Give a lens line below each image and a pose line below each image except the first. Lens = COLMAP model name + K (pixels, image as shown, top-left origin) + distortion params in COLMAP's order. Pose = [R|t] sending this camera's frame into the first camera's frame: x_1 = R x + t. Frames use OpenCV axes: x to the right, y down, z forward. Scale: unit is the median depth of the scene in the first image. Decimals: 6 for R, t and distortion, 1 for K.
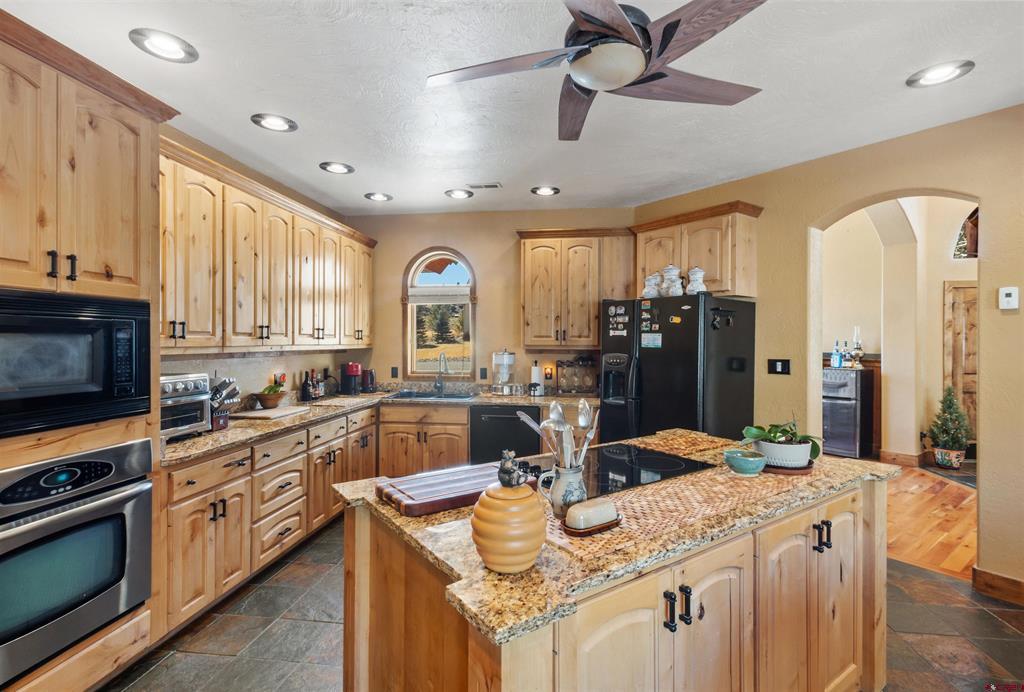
lens RADIAL K [[481.0, 0, 507.2], [0, 481.0, 341.3], [0, 0, 1]] dist [0.010459, -0.001622]
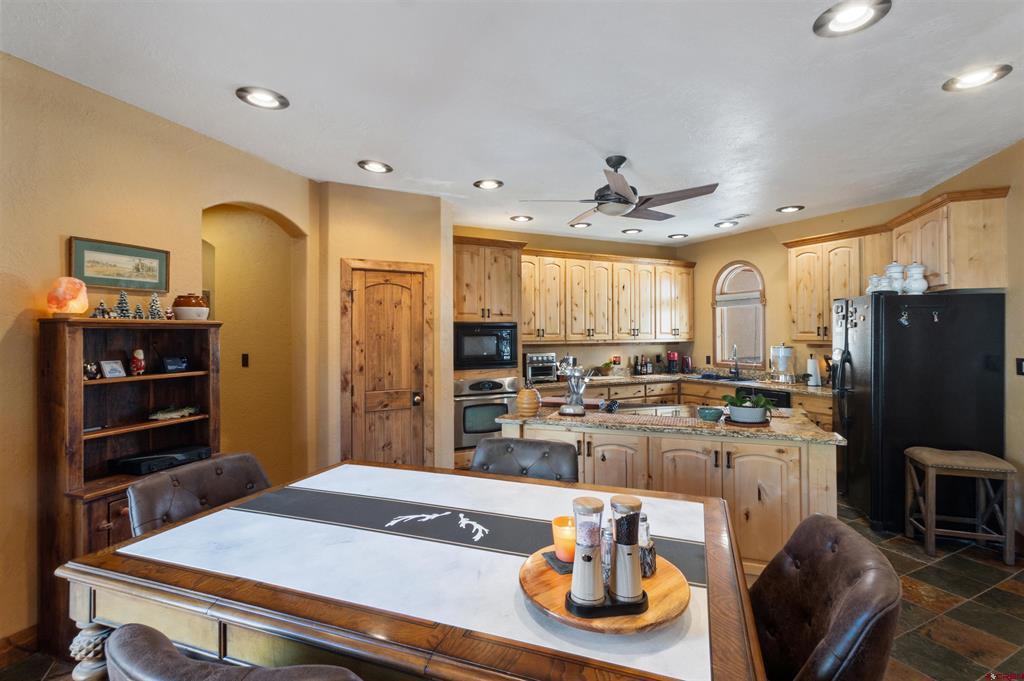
lens RADIAL K [[481.0, 0, 520.2], [0, 481.0, 331.1], [0, 0, 1]] dist [0.010459, -0.001622]
pose [[0.584825, -0.009143, -0.811108, 0.624562], [0.007048, 0.999956, -0.006190, -0.011221], [0.811129, -0.002097, 0.584863, -0.213528]]
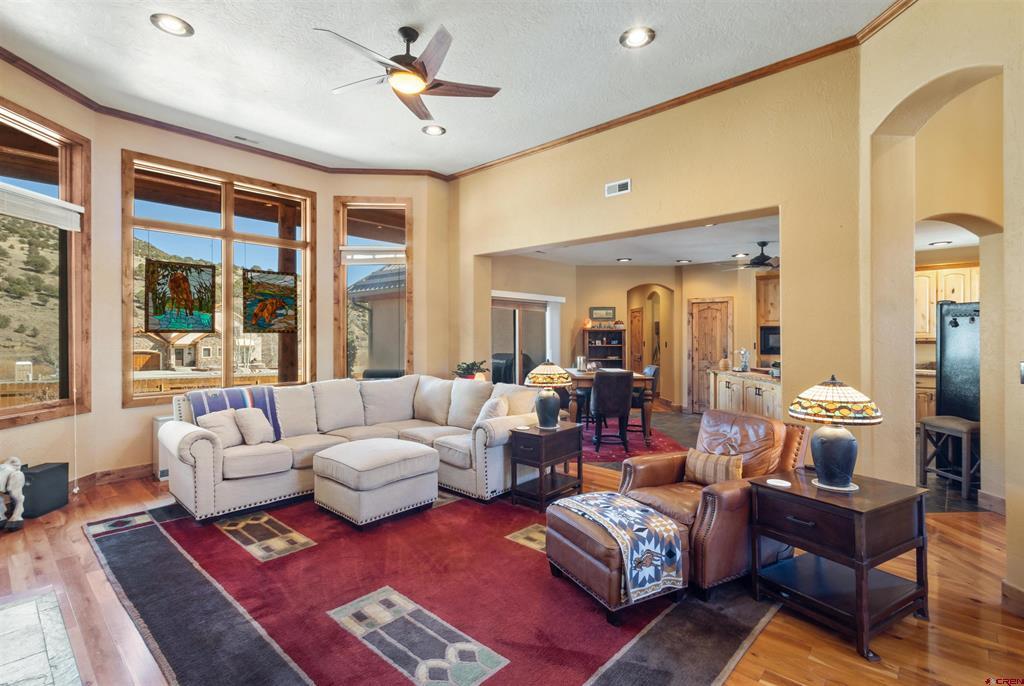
lens RADIAL K [[481.0, 0, 516.3], [0, 481.0, 332.7], [0, 0, 1]] dist [0.010459, -0.001622]
pose [[-0.546890, -0.007290, -0.837172, 1.770522], [0.001117, 0.999955, -0.009437, 0.002852], [0.837203, -0.006096, -0.546858, 0.551686]]
